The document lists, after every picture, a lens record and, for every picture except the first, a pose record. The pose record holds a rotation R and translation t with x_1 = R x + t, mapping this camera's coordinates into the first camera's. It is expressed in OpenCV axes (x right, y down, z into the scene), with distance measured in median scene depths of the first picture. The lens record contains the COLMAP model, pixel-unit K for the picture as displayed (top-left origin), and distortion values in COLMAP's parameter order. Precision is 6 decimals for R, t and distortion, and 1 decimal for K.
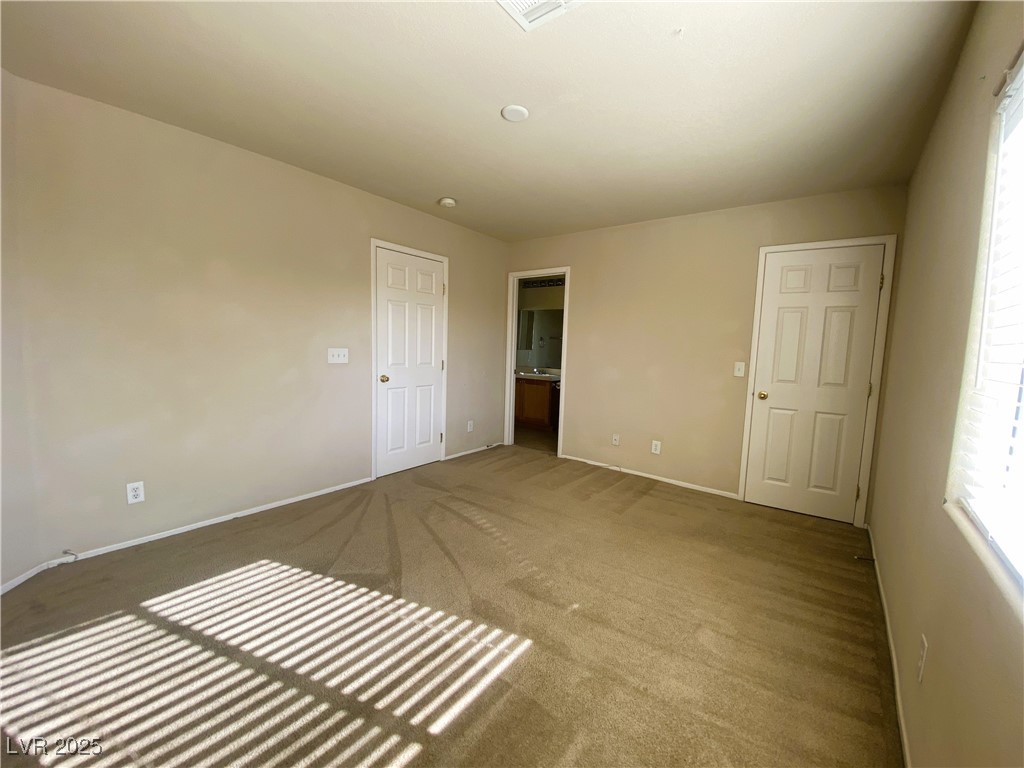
lens RADIAL K [[405.9, 0, 512.0], [0, 405.9, 384.0], [0, 0, 1]] dist [-0.001552, -0.000291]
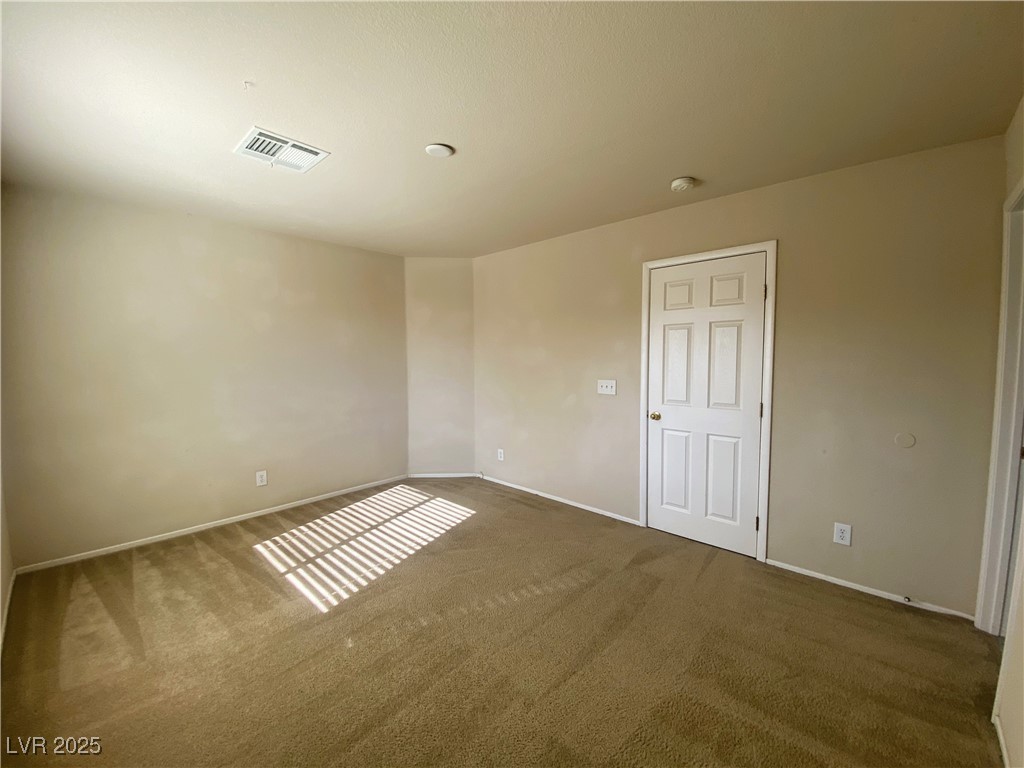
lens RADIAL K [[427.5, 0, 519.5], [0, 427.5, 385.5], [0, 0, 1]] dist [0.022033, -0.000178]
pose [[-0.088550, 0.045048, -0.995053, 0.750167], [-0.095267, 0.994014, 0.053479, -0.119937], [0.991506, 0.099531, -0.083728, 0.939155]]
